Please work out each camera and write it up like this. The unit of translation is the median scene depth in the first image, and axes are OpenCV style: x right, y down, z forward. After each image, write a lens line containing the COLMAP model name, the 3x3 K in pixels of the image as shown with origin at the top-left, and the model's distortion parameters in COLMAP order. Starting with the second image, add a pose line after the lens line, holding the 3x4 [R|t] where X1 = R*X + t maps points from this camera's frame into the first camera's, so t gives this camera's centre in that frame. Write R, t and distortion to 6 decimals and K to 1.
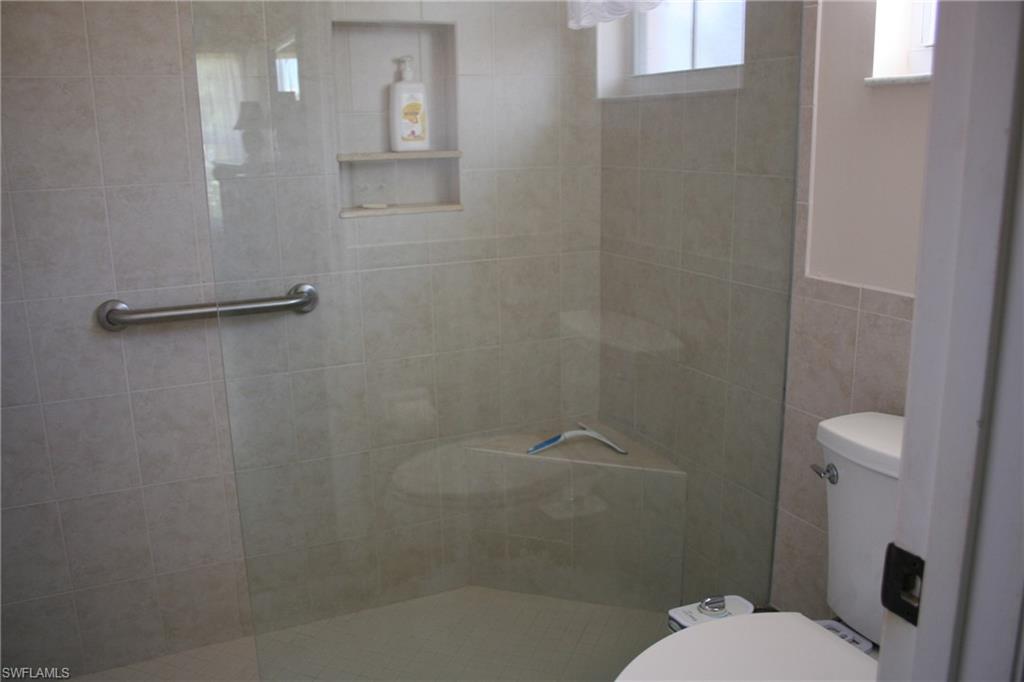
lens RADIAL K [[868.6, 0, 512.0], [0, 868.6, 341.0], [0, 0, 1]] dist [-0.155468, 0.136457]
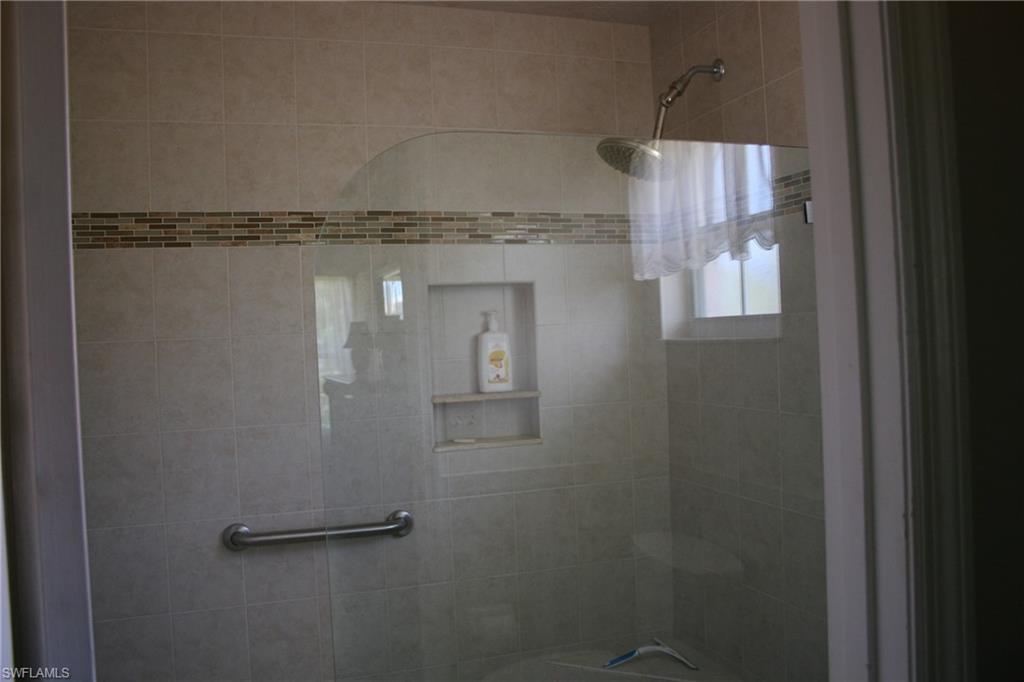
lens RADIAL K [[868.6, 0, 512.0], [0, 868.6, 341.0], [0, 0, 1]] dist [-0.155468, 0.136457]
pose [[0.993144, -0.022259, -0.114761, 0.036914], [-0.004356, 0.973975, -0.226615, -0.026450], [0.116819, 0.225561, 0.967200, -0.125508]]
